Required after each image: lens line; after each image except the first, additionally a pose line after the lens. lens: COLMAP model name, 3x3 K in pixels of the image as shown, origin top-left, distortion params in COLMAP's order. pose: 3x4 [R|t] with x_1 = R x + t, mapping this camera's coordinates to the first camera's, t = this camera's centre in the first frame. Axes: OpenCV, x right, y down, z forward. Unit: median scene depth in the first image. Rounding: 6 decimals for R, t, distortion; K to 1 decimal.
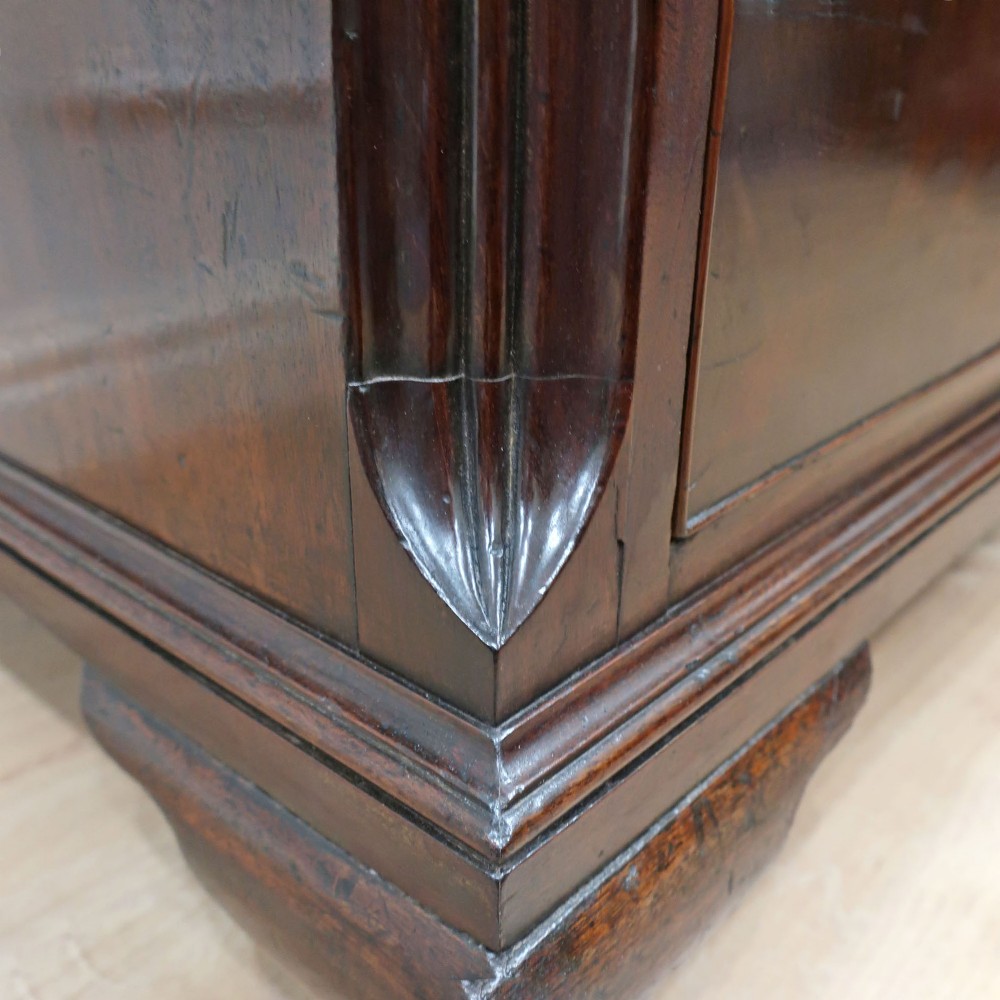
lens RADIAL K [[1131.1, 0, 500.5], [0, 1131.1, 501.5], [0, 0, 1]] dist [0.017492, 0.000000]
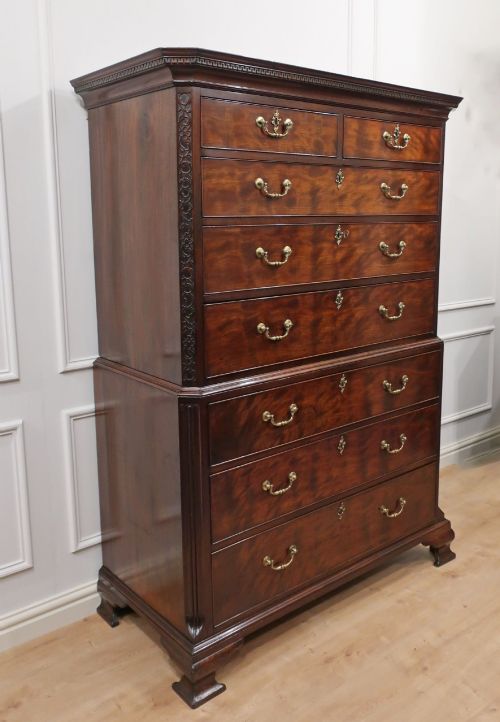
lens RADIAL K [[676.8, 0, 266.1], [0, 676.8, 332.8], [0, 0, 1]] dist [0.016192, 0.000000]
pose [[0.988776, -0.000491, -0.149406, 1.710394], [-0.035954, 0.969826, -0.241131, -1.228148], [0.145016, 0.243797, 0.958923, -6.216848]]
